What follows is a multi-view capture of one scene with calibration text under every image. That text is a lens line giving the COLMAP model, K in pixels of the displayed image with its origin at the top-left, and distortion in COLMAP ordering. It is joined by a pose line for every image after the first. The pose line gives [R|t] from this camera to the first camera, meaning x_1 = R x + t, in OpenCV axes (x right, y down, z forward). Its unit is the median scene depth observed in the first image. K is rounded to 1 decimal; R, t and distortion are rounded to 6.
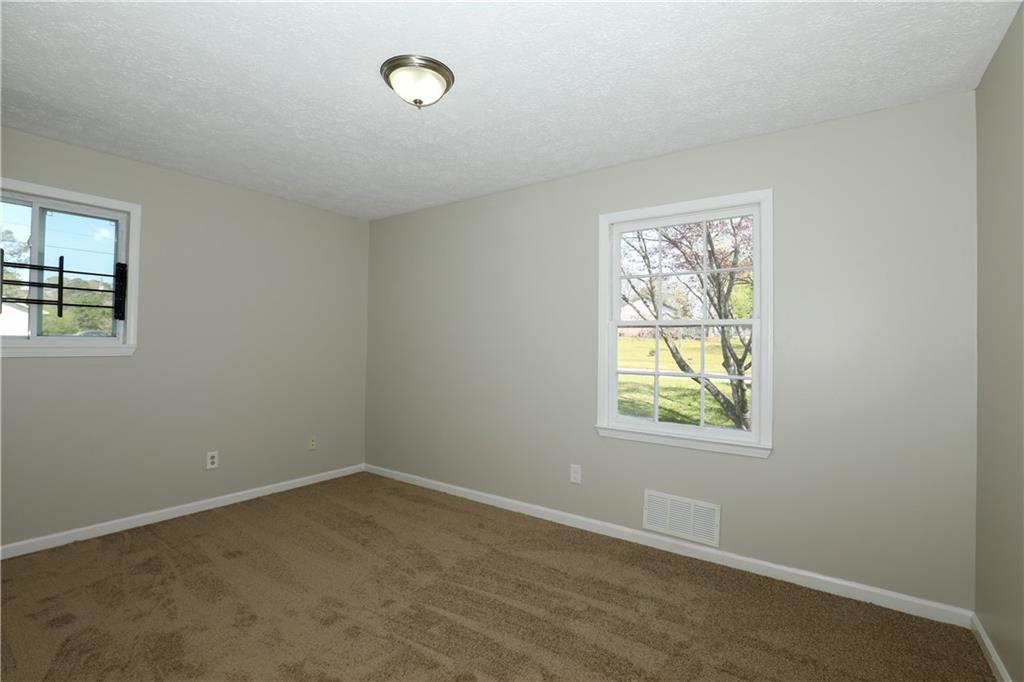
lens RADIAL K [[466.9, 0, 507.5], [0, 466.9, 339.0], [0, 0, 1]] dist [-0.030010, 0.000578]
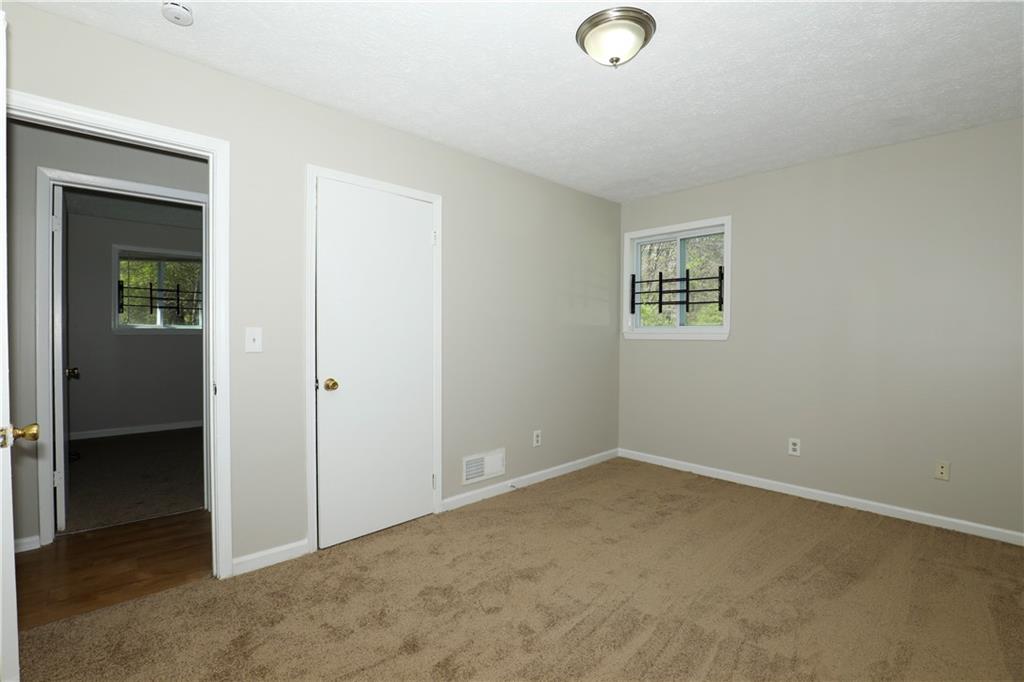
lens RADIAL K [[466.9, 0, 507.5], [0, 466.9, 339.0], [0, 0, 1]] dist [-0.030010, 0.000578]
pose [[-0.175821, 0.000422, -0.984422, 0.545166], [-0.000264, 1.000000, 0.000475, 0.035045], [0.984422, 0.000344, -0.175820, 0.680327]]
